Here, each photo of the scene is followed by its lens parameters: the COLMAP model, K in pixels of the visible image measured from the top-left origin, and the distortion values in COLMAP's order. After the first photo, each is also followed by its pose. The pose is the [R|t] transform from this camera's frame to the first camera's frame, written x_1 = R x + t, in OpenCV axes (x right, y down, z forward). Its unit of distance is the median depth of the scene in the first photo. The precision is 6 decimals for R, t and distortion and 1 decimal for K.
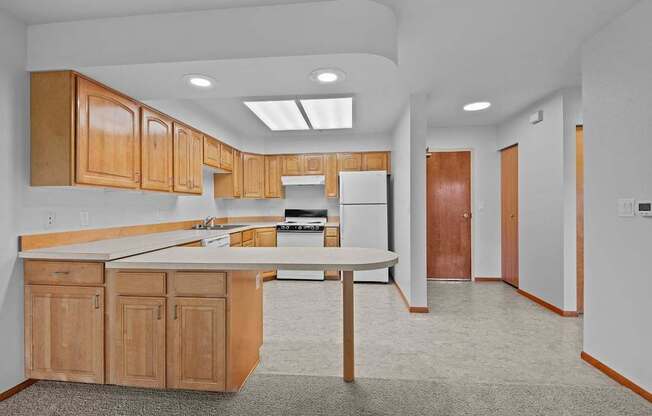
lens RADIAL K [[287.8, 0, 326.9], [0, 287.8, 206.5], [0, 0, 1]] dist [-0.000089, 0.000116]
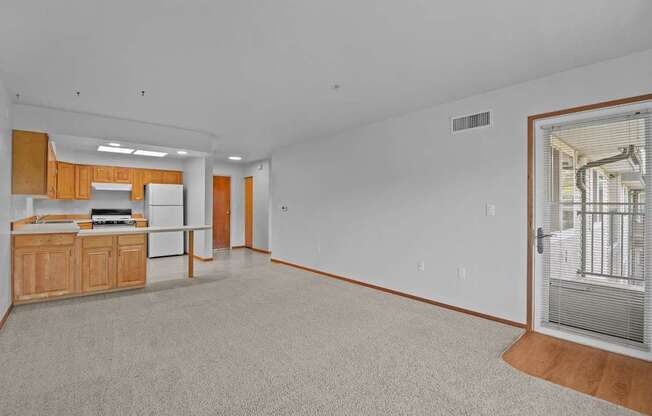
lens RADIAL K [[287.8, 0, 320.6], [0, 287.8, 207.2], [0, 0, 1]] dist [-0.000089, 0.000116]
pose [[0.690878, 0.005332, 0.722952, -0.396706], [-0.005628, 0.999982, -0.001997, 0.000179], [-0.722949, -0.002689, 0.690896, -0.632184]]
